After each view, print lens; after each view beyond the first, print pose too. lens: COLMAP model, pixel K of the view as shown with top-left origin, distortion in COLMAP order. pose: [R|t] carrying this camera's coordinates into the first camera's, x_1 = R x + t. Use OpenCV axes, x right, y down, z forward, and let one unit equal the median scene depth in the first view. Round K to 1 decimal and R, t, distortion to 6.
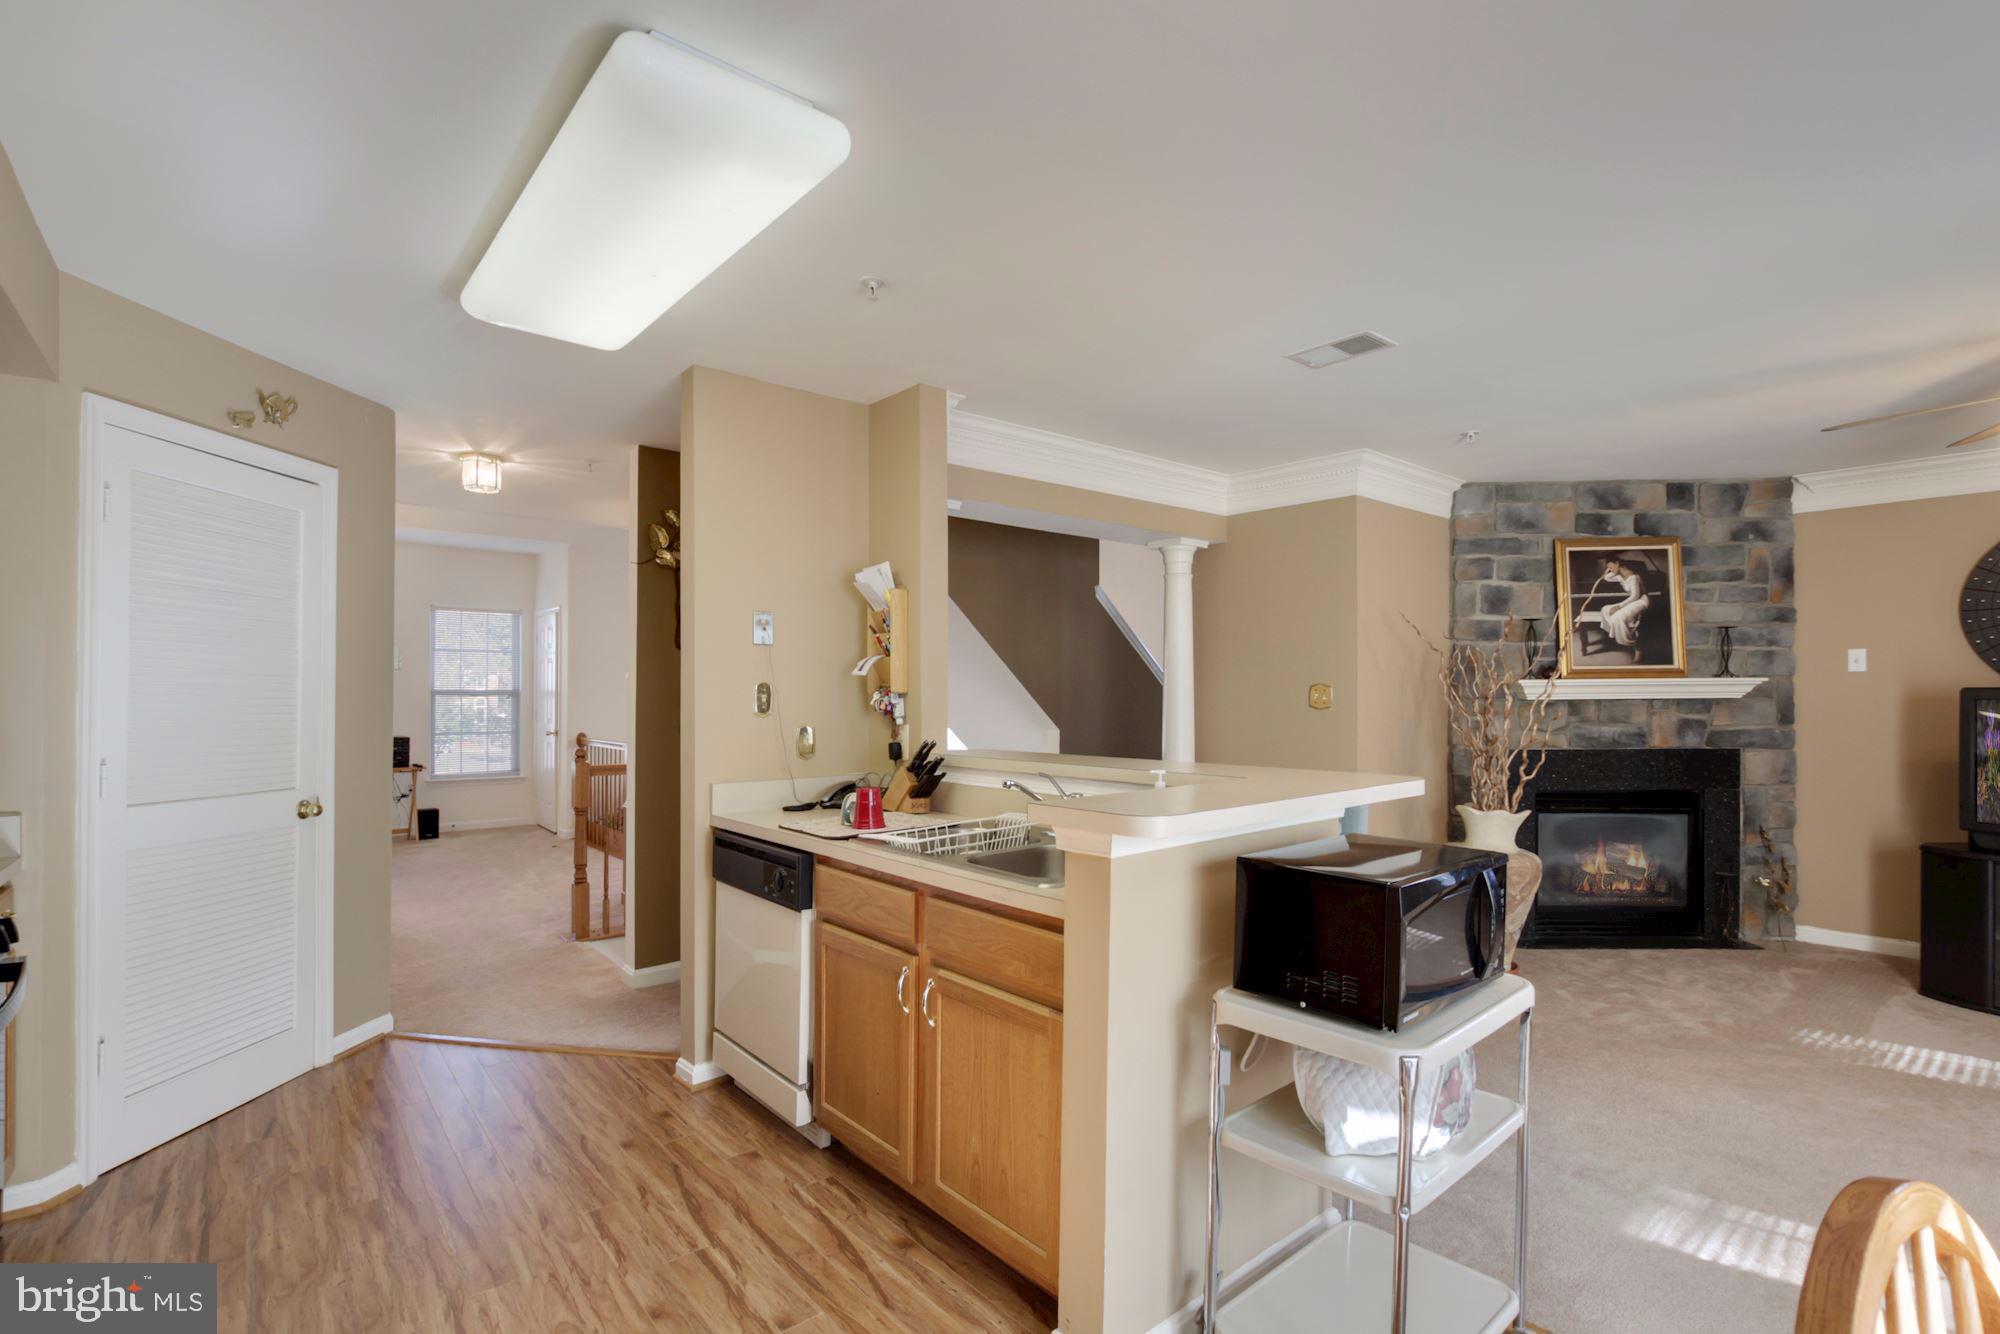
lens RADIAL K [[951.3, 0, 997.0], [0, 951.3, 697.4], [0, 0, 1]] dist [-0.019134, 0.000217]
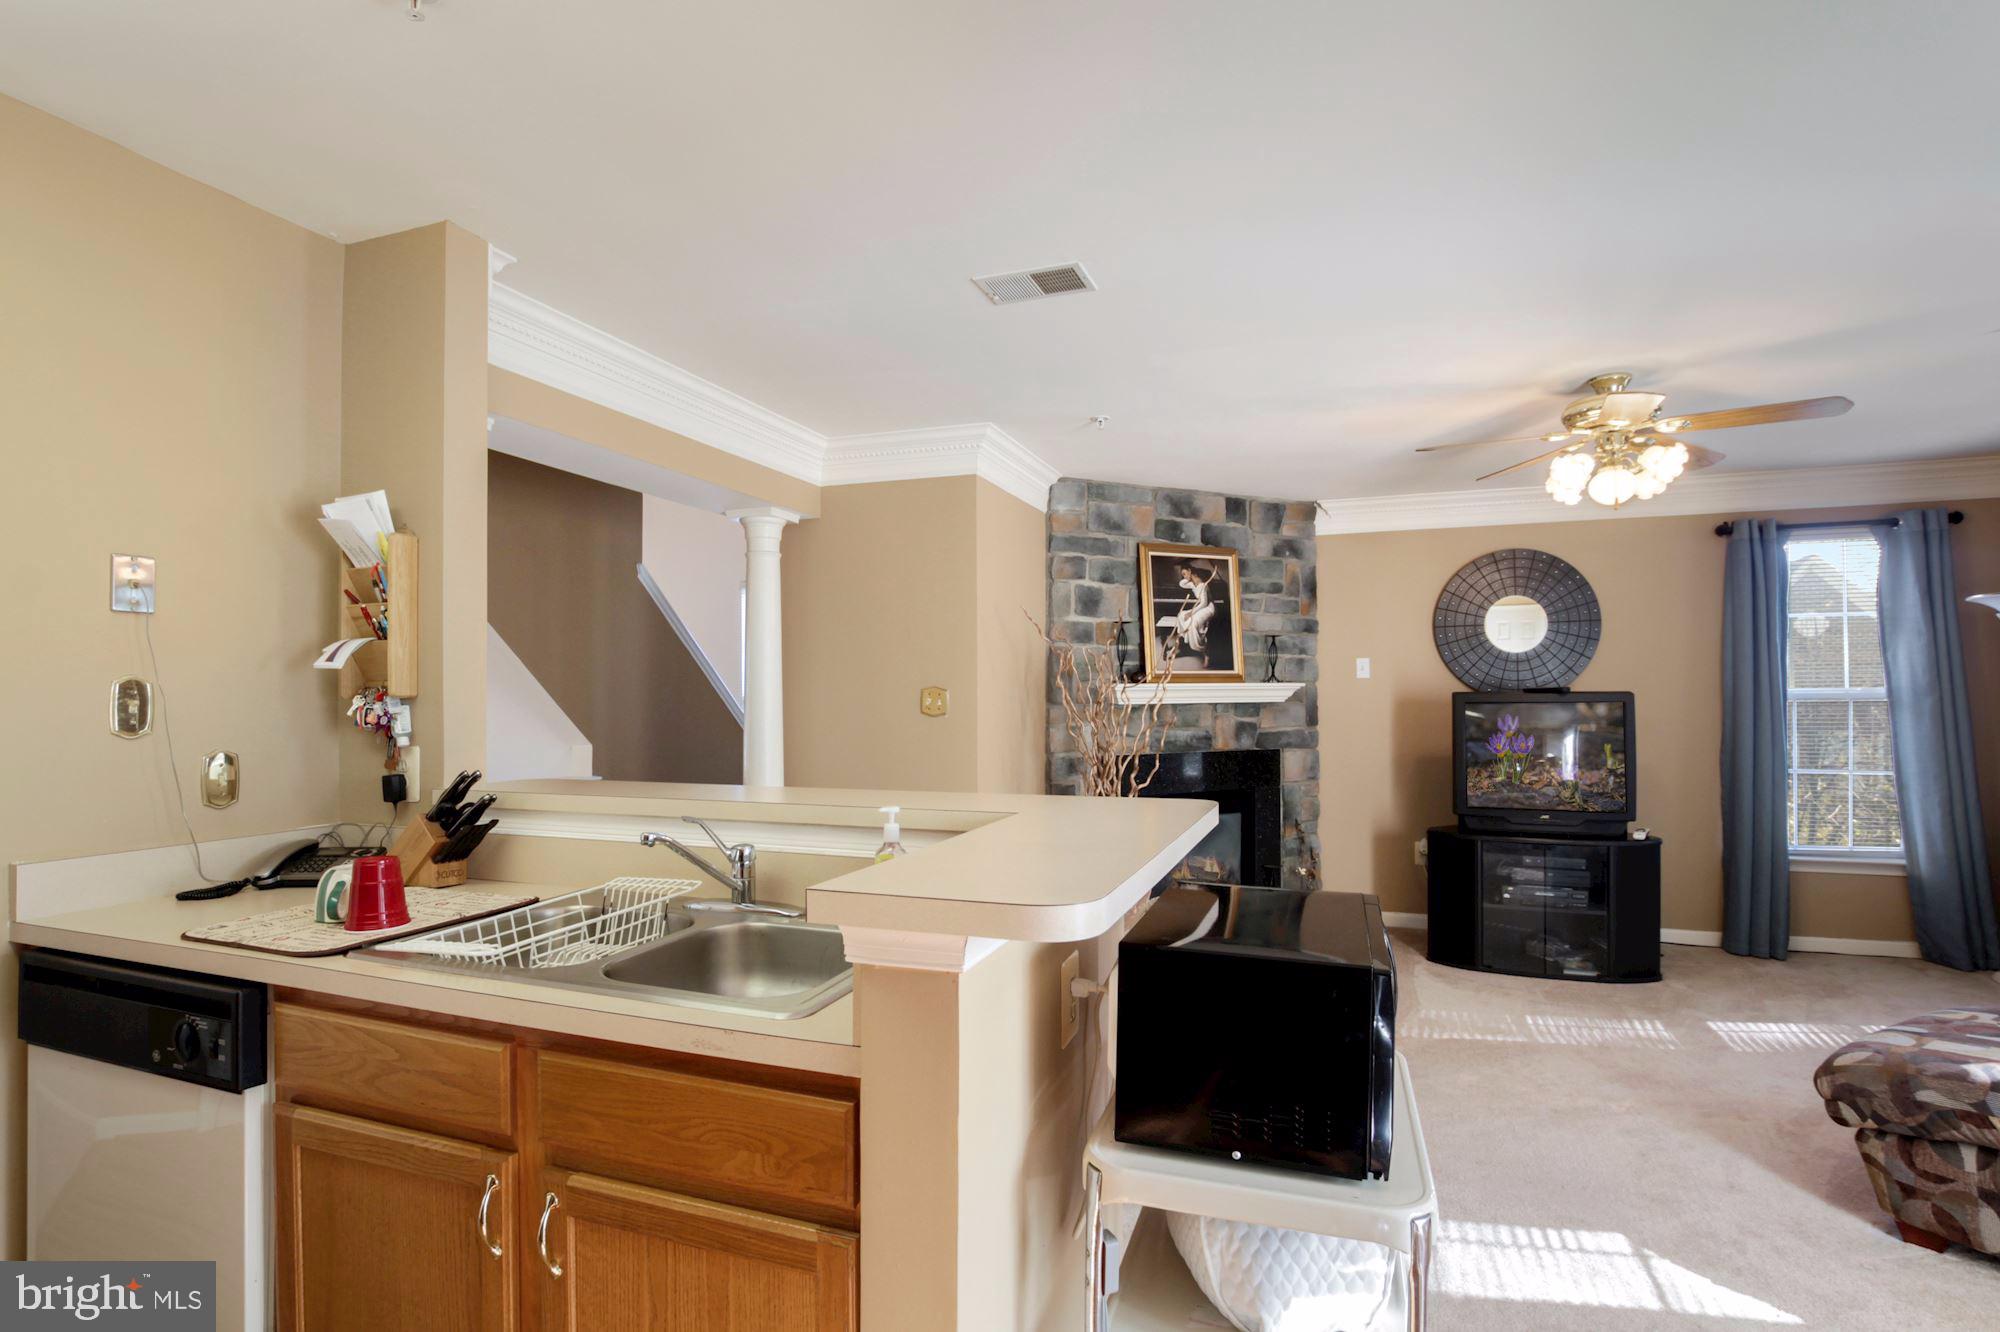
lens RADIAL K [[1007.7, 0, 998.8], [0, 1007.7, 694.3], [0, 0, 1]] dist [-0.017651, 0.000118]
pose [[0.870576, 0.001157, 0.492032, -0.059974], [0.003091, 0.999965, -0.007820, -0.000090], [-0.492024, 0.008328, 0.870542, 0.152915]]
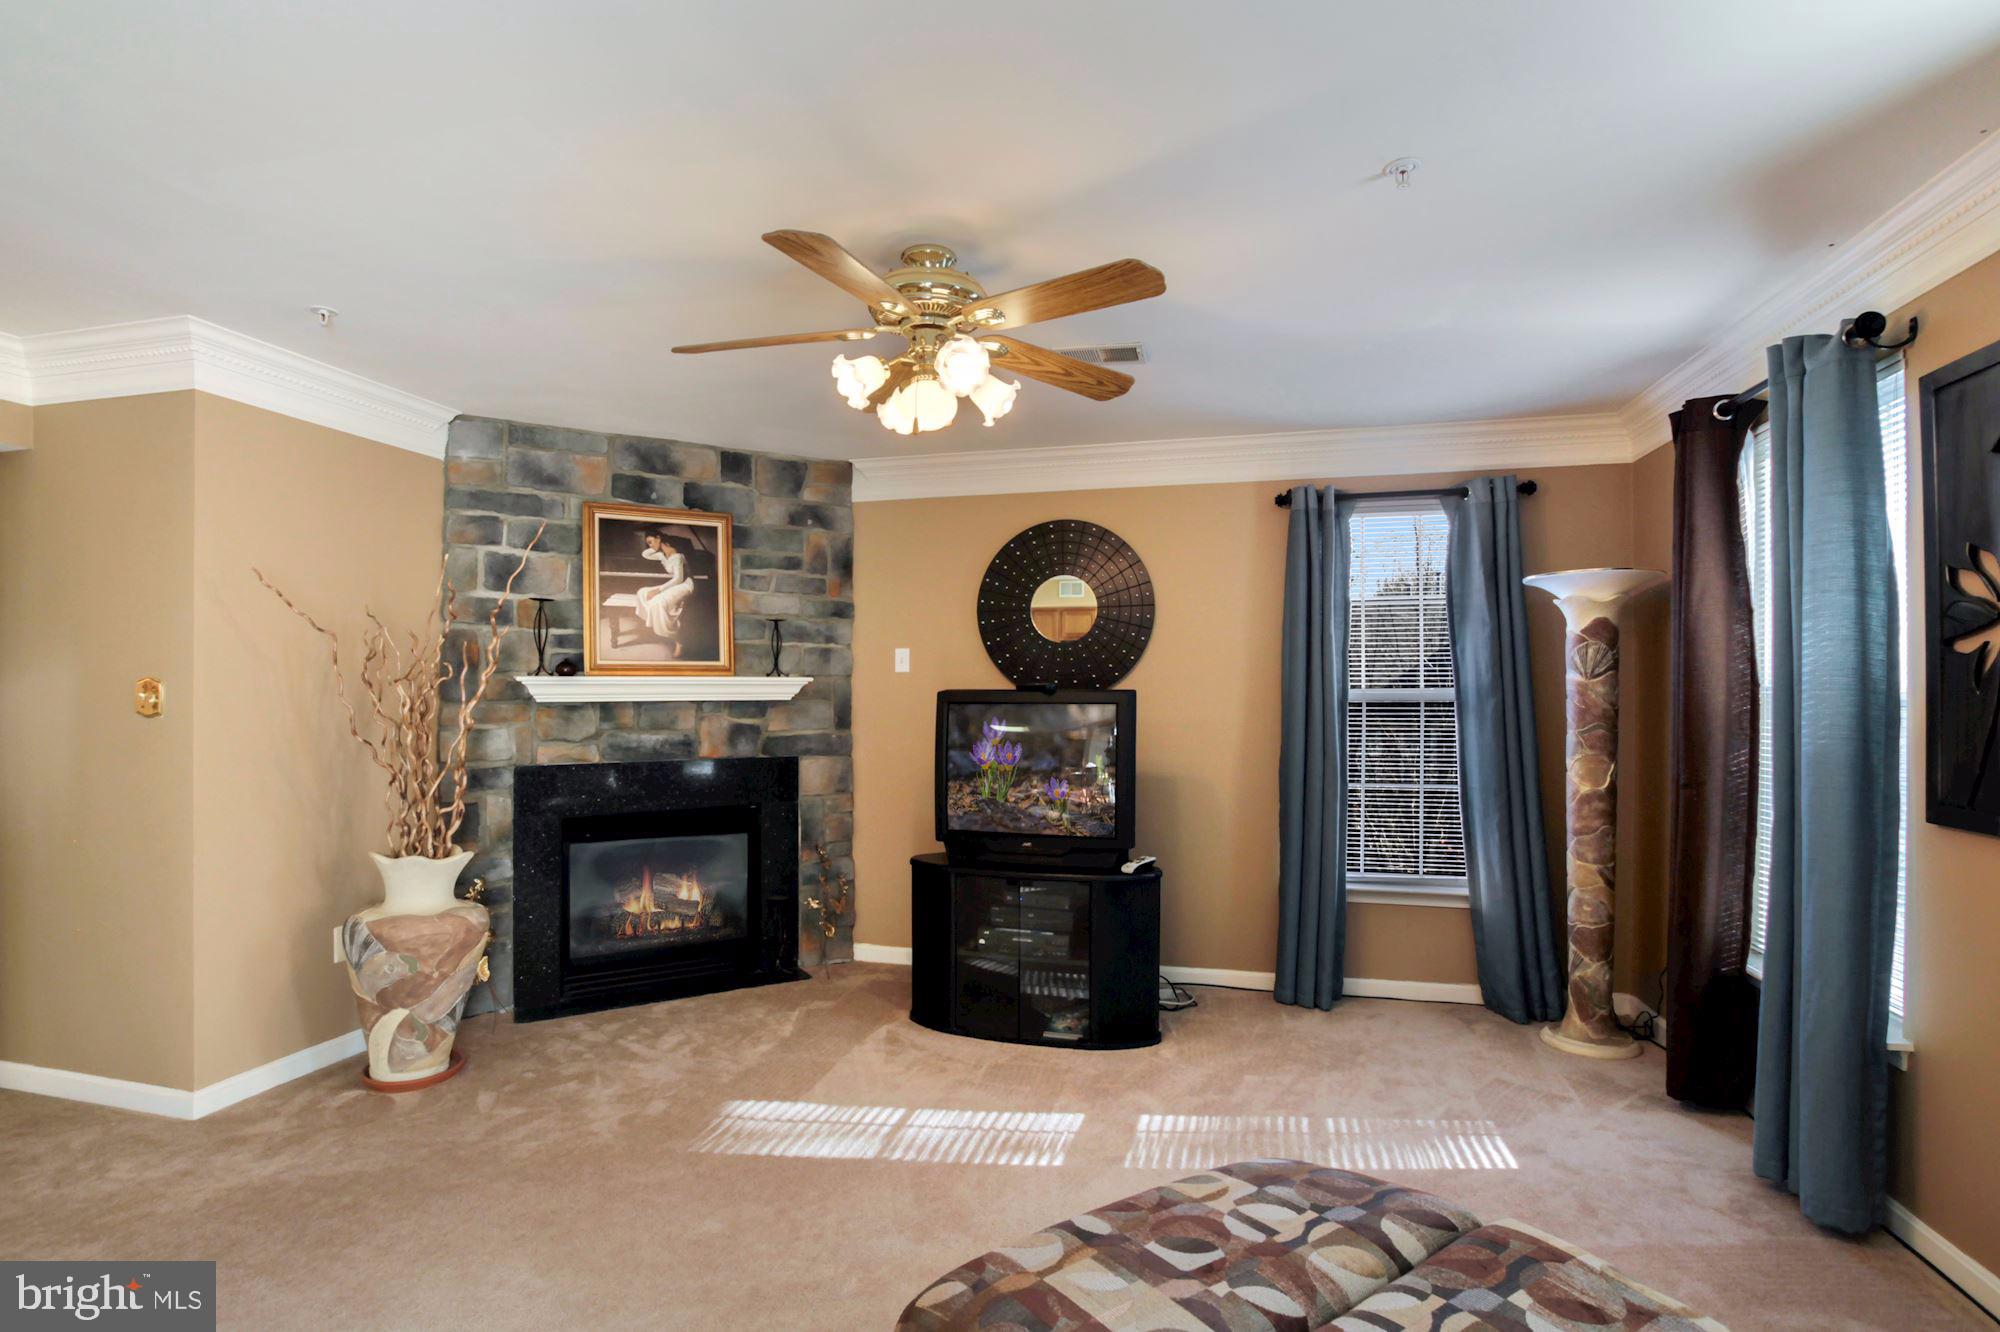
lens RADIAL K [[977.2, 0, 987.5], [0, 977.2, 704.0], [0, 0, 1]] dist [-0.028981, 0.000282]
pose [[0.821506, -0.001297, 0.570199, 0.408003], [-0.002204, 0.999983, 0.005450, -0.001108], [-0.570196, -0.005734, 0.821489, 0.128578]]
